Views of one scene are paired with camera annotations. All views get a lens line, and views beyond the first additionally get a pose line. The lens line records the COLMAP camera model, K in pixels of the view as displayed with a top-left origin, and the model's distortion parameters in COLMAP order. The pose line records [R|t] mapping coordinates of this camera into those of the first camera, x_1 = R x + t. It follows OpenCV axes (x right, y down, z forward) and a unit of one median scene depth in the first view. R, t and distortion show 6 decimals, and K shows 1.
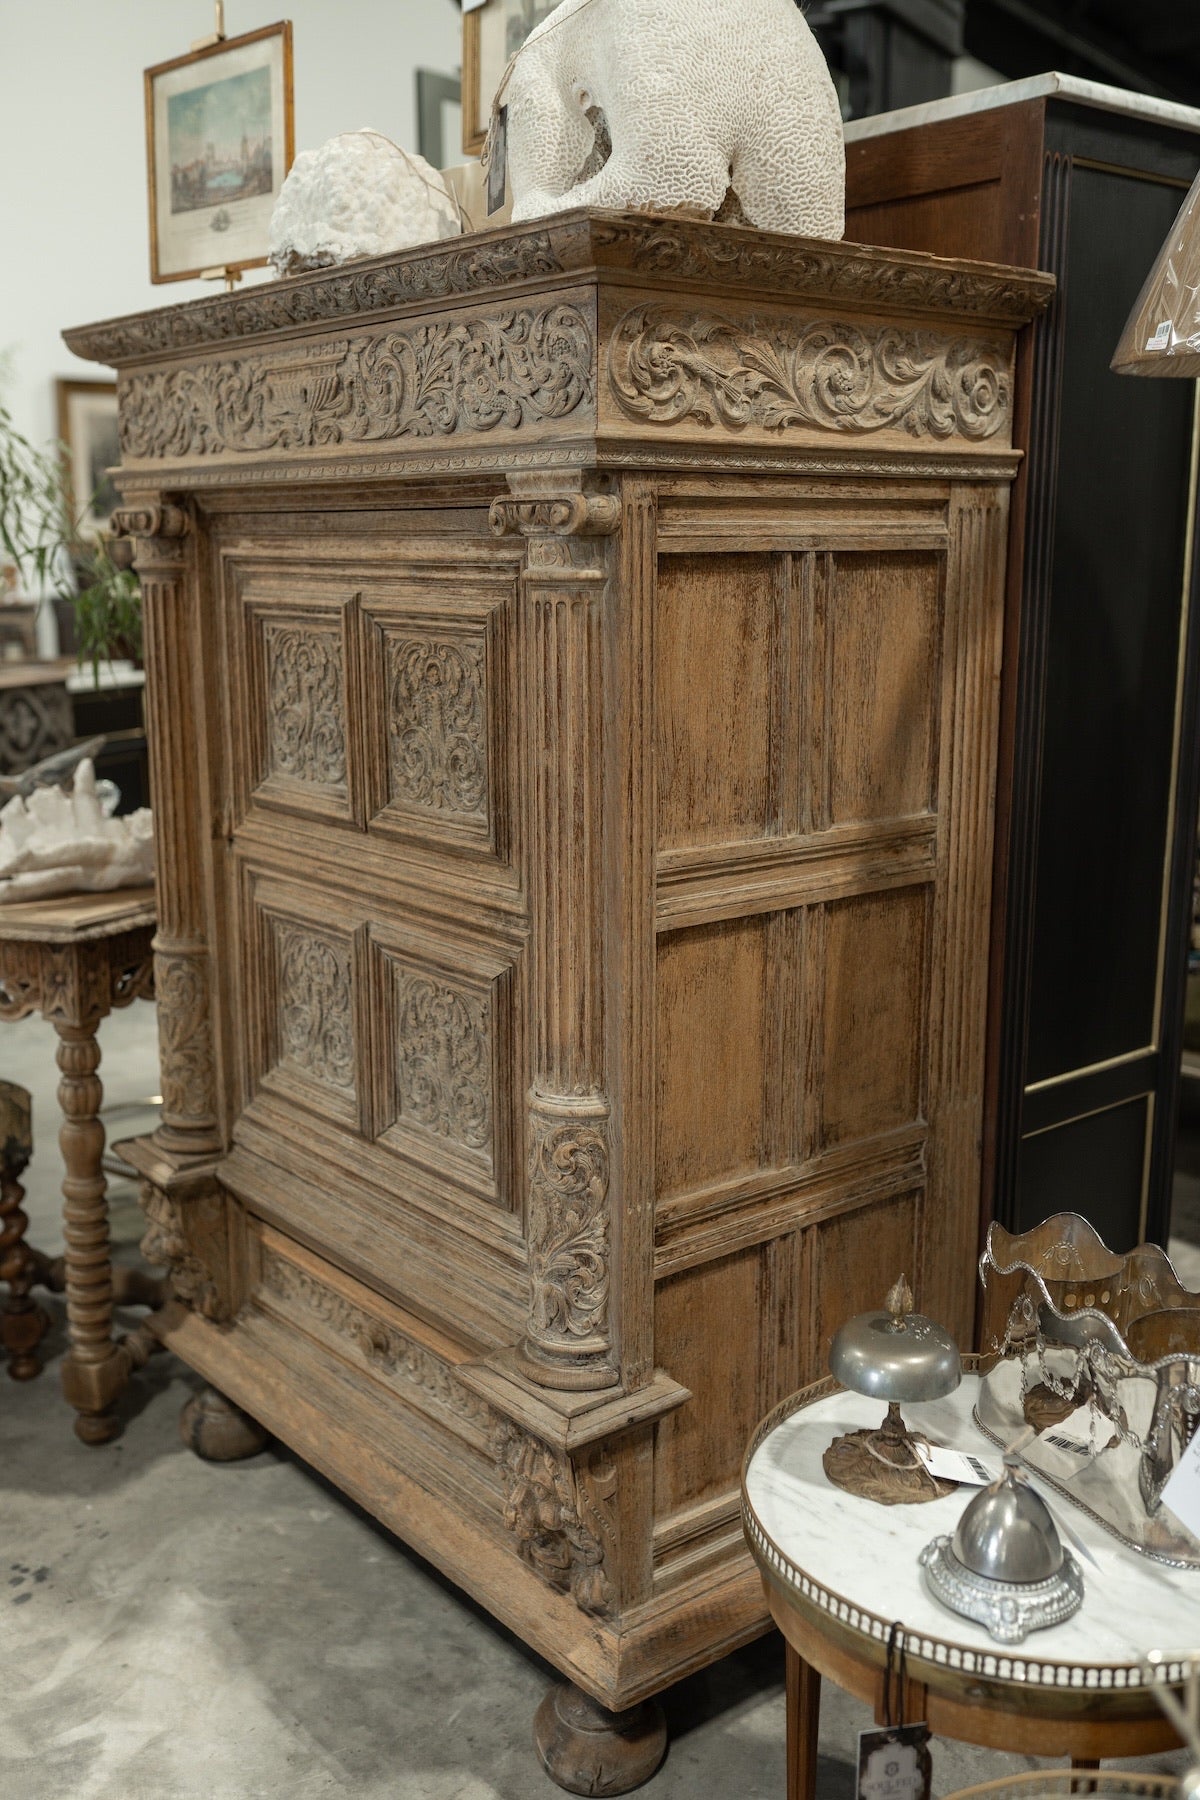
lens RADIAL K [[1714.1, 0, 595.2], [0, 1714.1, 893.2], [0, 0, 1]] dist [-0.000672, 0.009051]
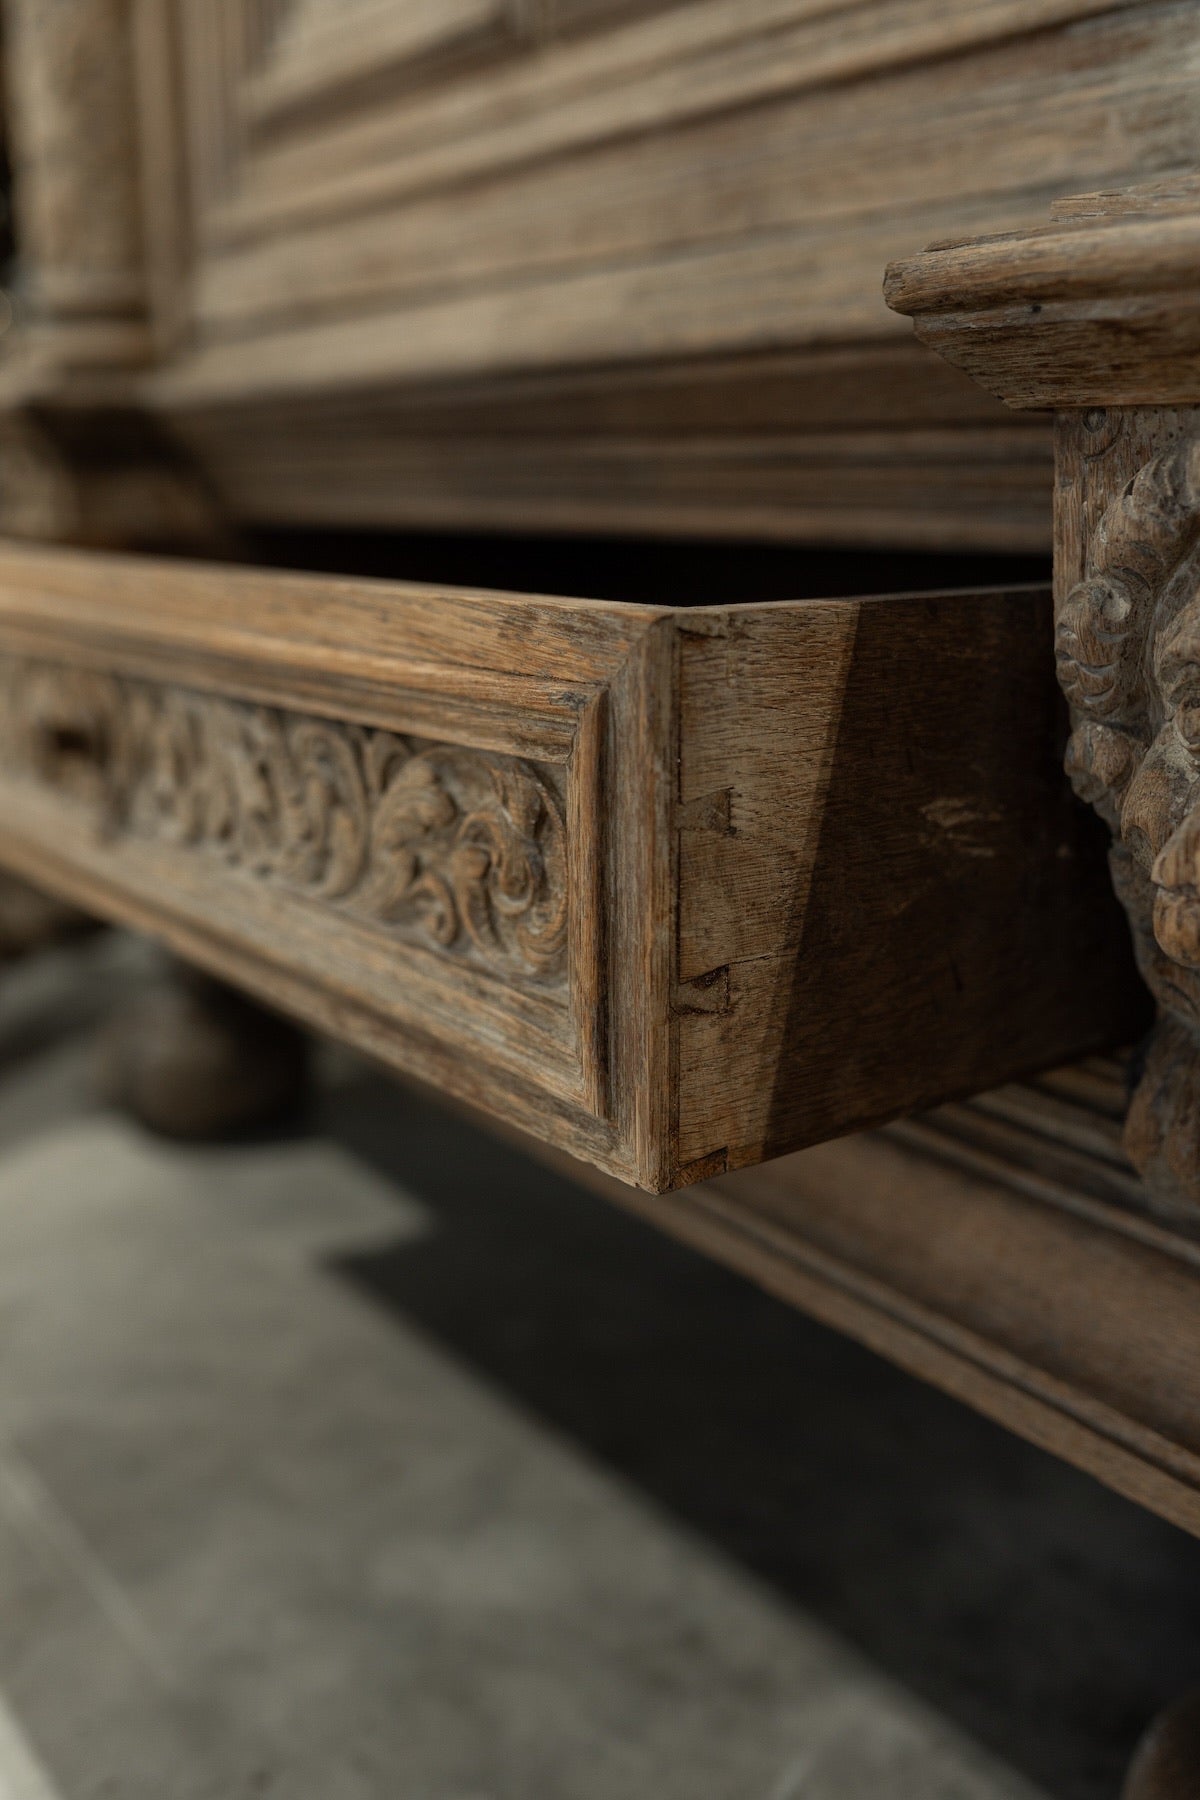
lens RADIAL K [[1767.5, 0, 595.8], [0, 1767.5, 881.2], [0, 0, 1]] dist [-0.010918, 0.007032]
pose [[0.996656, 0.012959, -0.080678, -0.096877], [-0.011157, 0.999679, 0.022747, 0.332268], [0.080947, -0.021770, 0.996481, 0.726623]]
